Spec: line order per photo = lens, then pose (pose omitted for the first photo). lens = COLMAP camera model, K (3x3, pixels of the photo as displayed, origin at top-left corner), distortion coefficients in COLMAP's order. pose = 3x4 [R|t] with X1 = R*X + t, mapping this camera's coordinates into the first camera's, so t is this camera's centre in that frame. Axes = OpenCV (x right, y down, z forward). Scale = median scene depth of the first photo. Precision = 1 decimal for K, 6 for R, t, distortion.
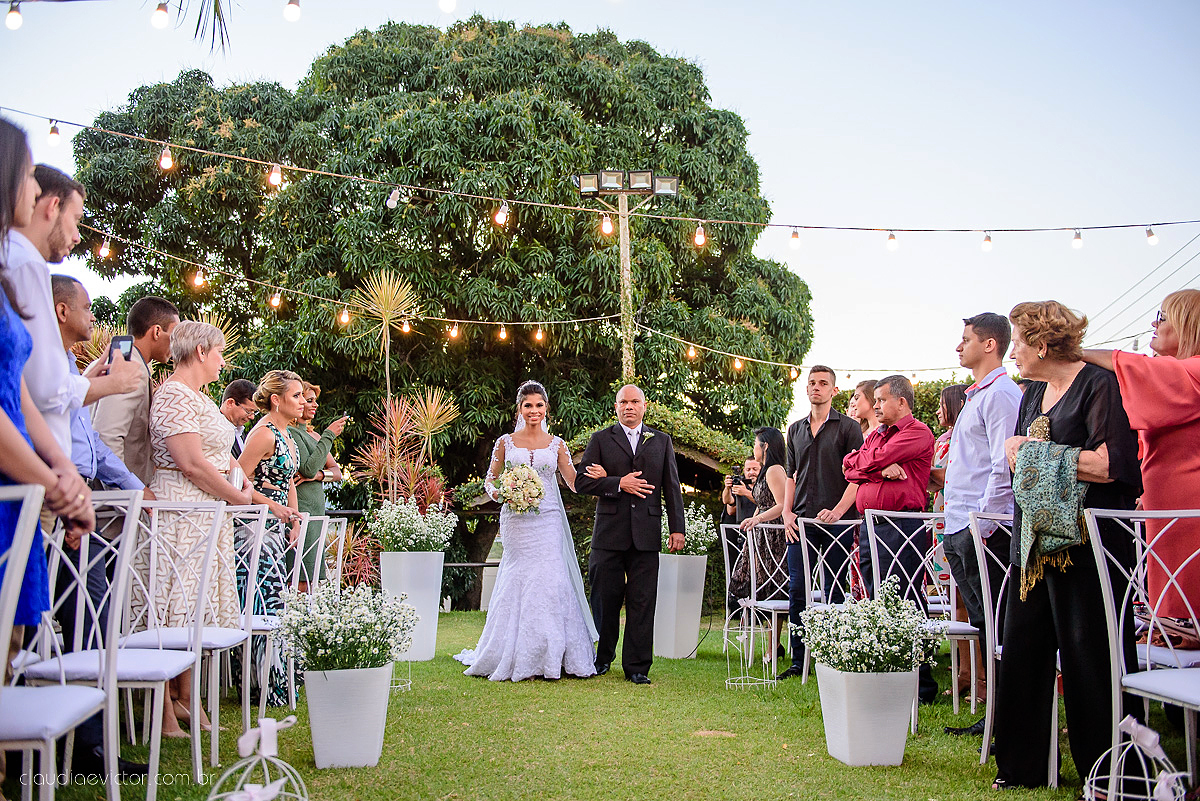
lens RADIAL K [[990.0, 0, 600.0], [0, 990.0, 400.5], [0, 0, 1]] dist [-0.019389, -0.005152]
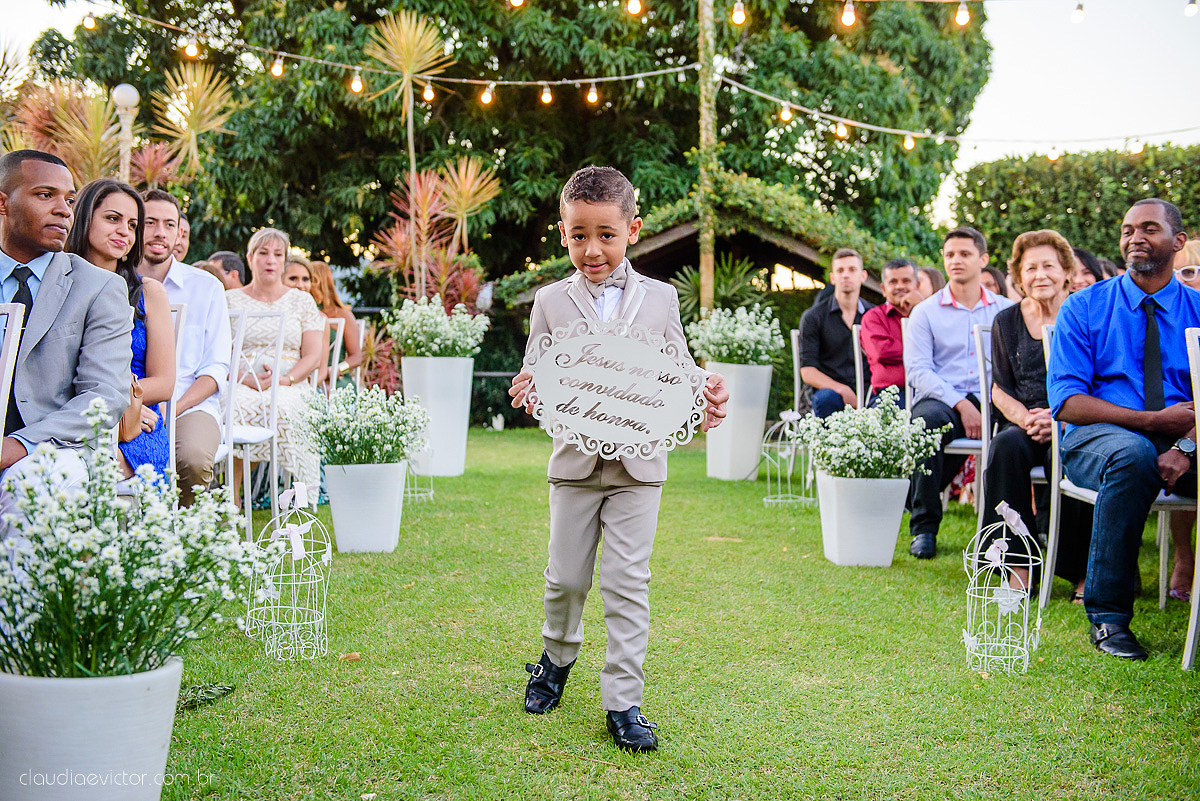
lens RADIAL K [[1527.4, 0, 600.0], [0, 1527.4, 400.5], [0, 0, 1]] dist [0.002124, -0.031099]
pose [[0.994580, 0.015263, -0.102851, 0.072990], [0.003096, 0.984382, 0.176021, -0.037975], [0.103932, -0.175385, 0.978999, -0.253378]]
